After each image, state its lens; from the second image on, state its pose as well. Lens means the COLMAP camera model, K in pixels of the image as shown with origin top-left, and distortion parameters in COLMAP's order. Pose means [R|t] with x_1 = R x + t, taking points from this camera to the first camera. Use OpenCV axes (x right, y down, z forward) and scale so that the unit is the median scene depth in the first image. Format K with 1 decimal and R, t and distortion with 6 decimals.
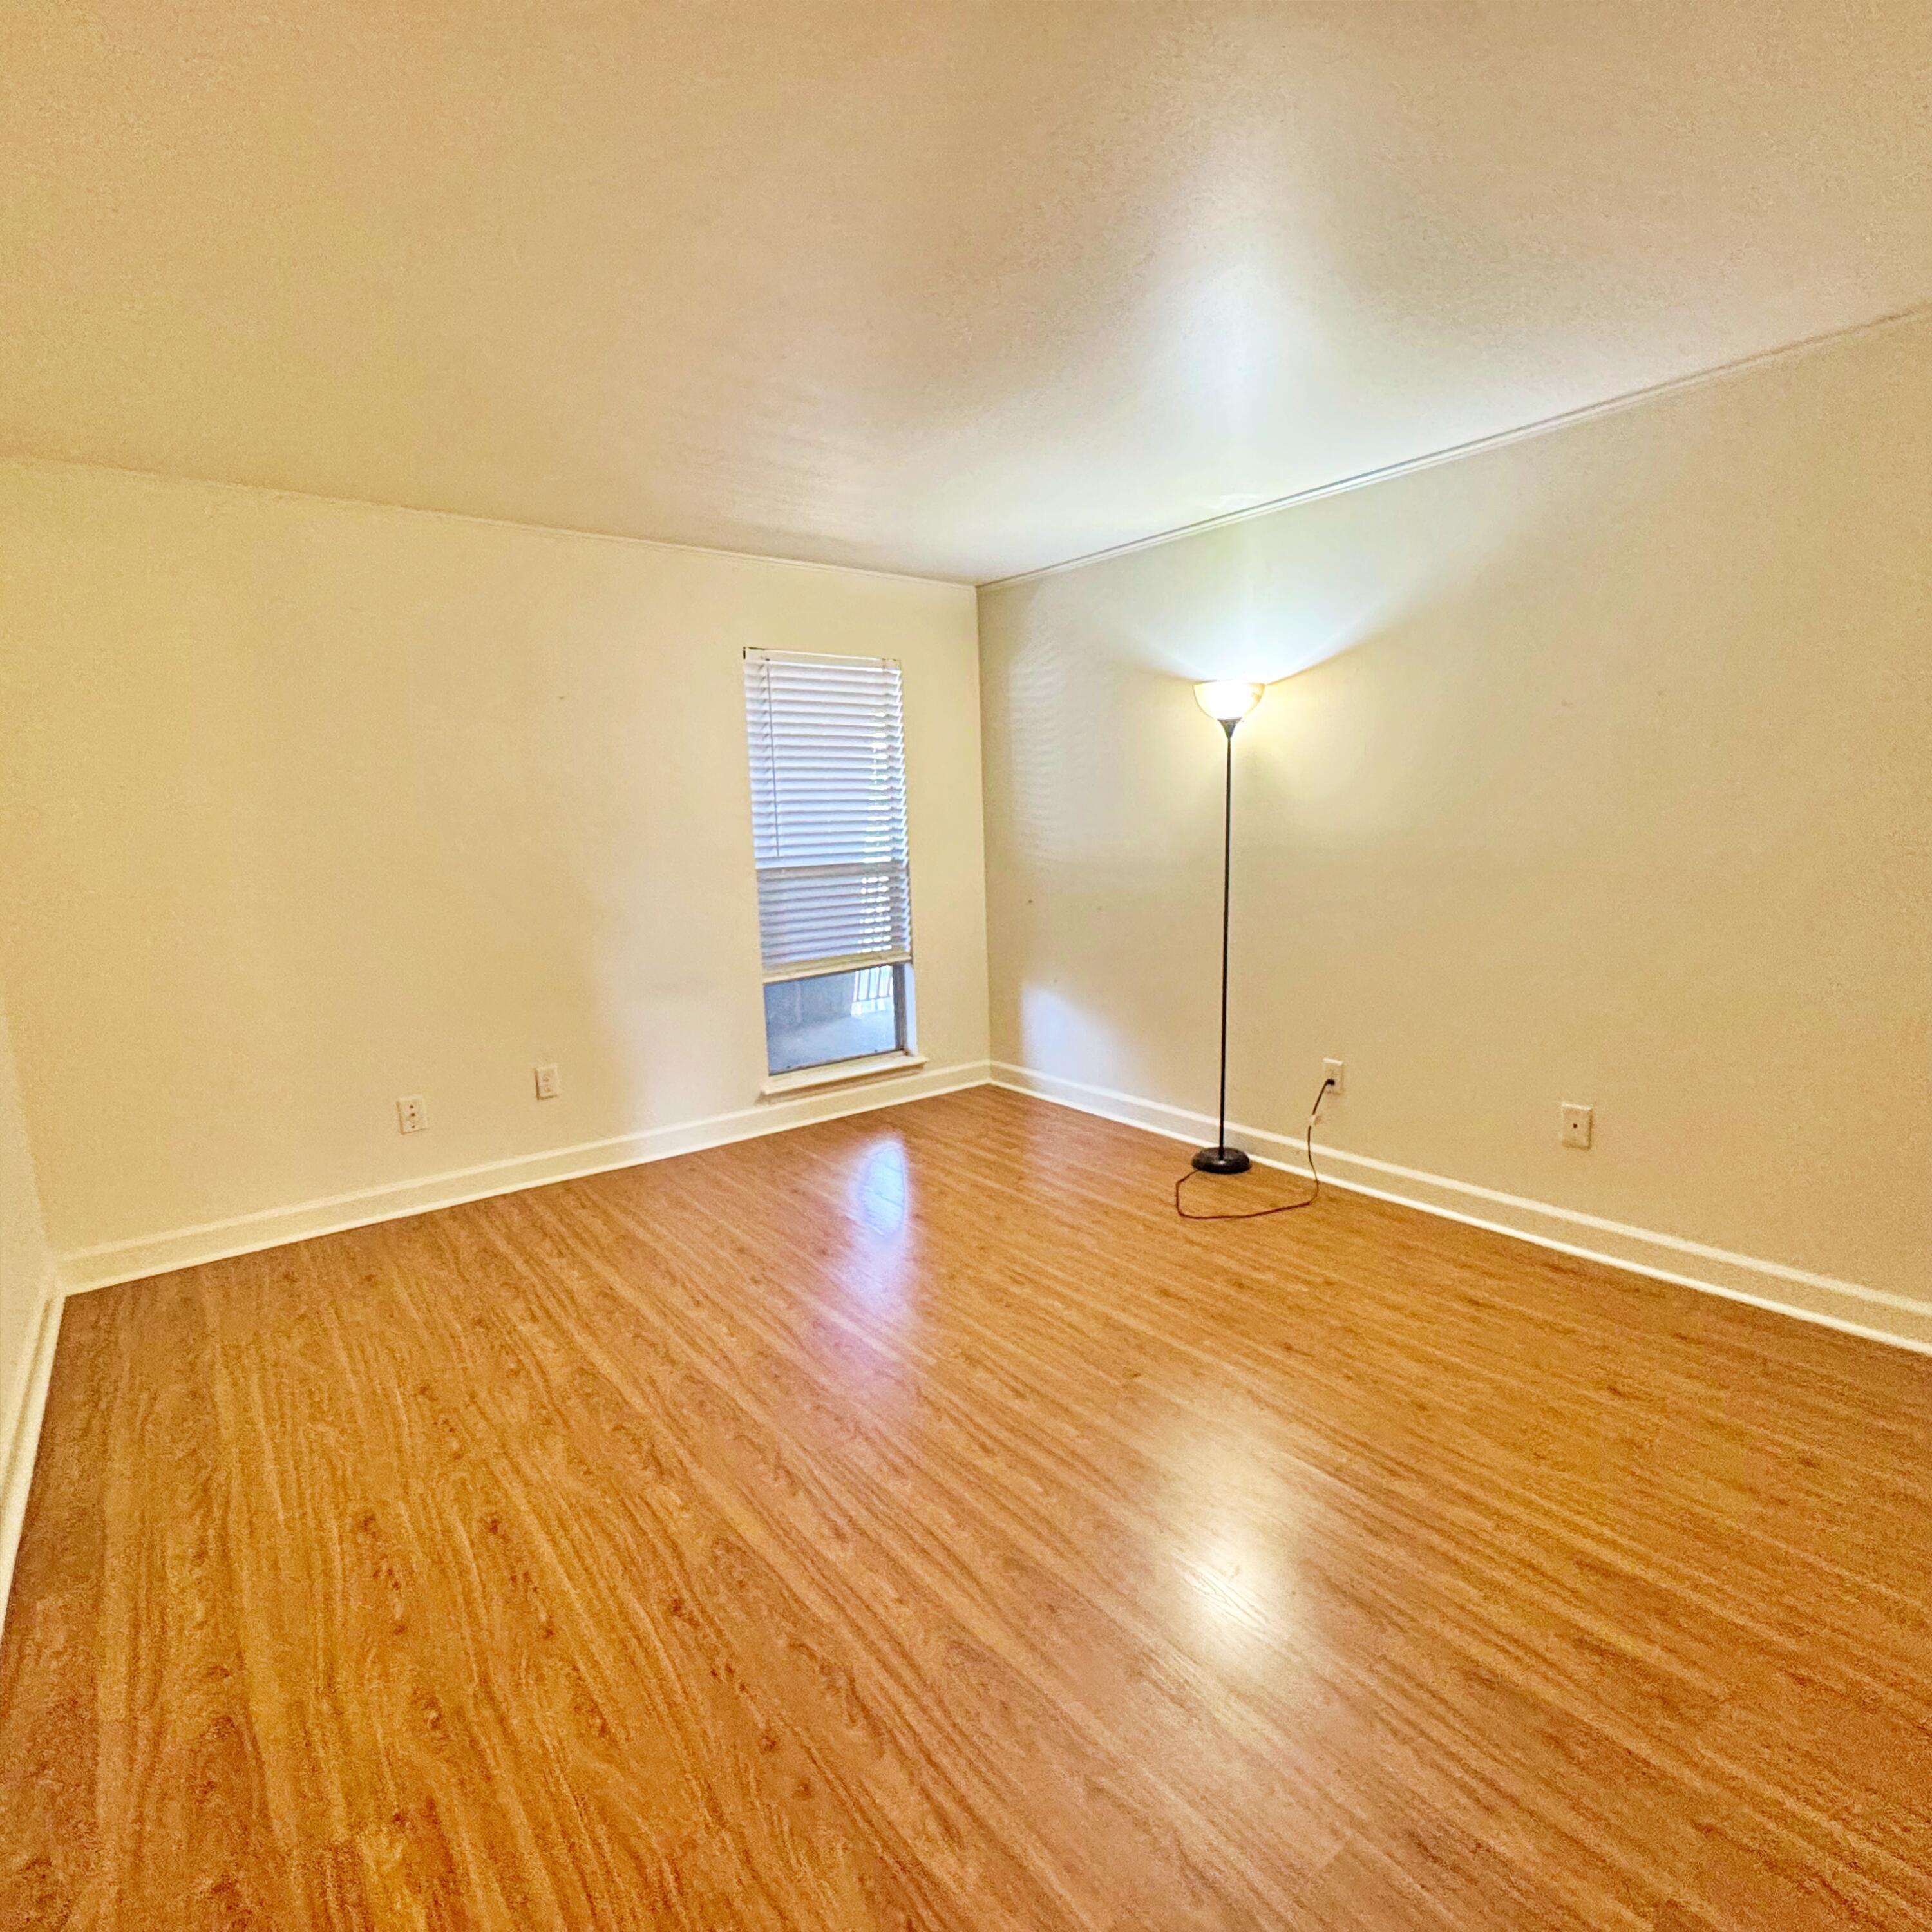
lens RADIAL K [[1029.0, 0, 956.7], [0, 1029.0, 993.9], [0, 0, 1]] dist [-0.001854, 0.000627]
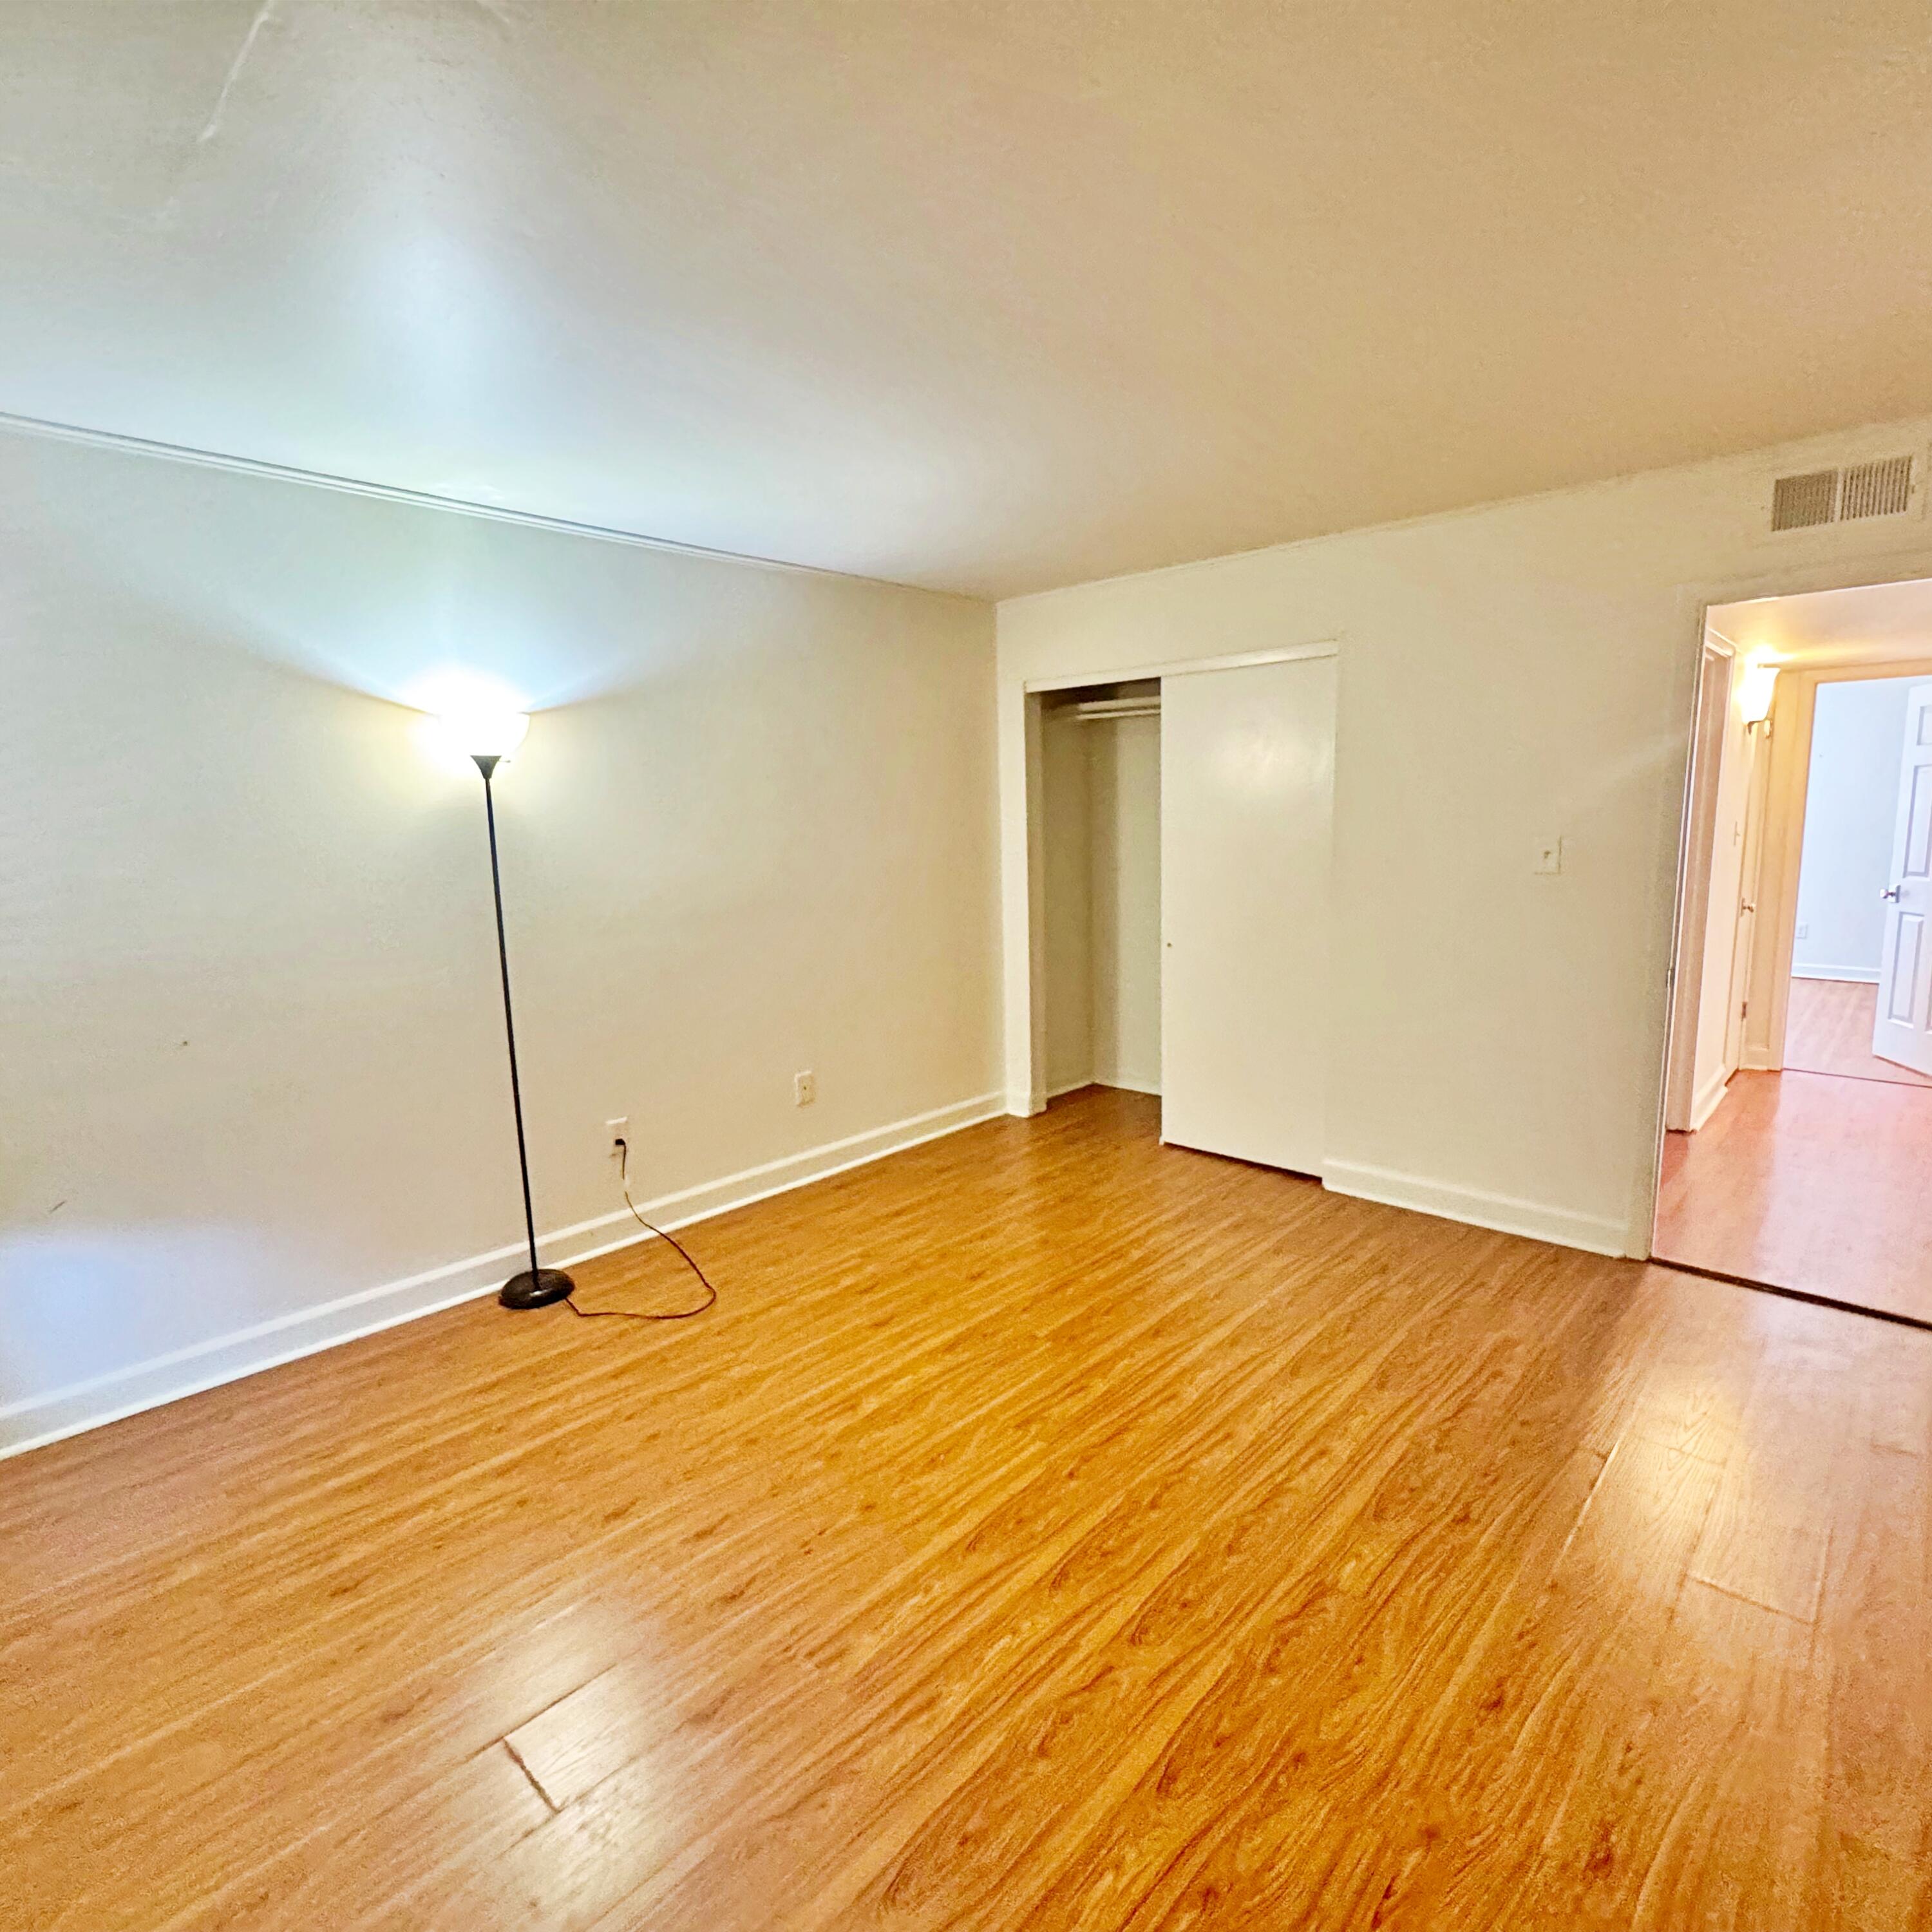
lens RADIAL K [[1054.5, 0, 975.7], [0, 1054.5, 966.9], [0, 0, 1]] dist [0.000354, 0.000464]
pose [[-0.164359, -0.114323, 0.979753, -0.832251], [0.193652, 0.970192, 0.145694, -0.197305], [-0.967205, 0.213677, -0.137321, 1.008054]]
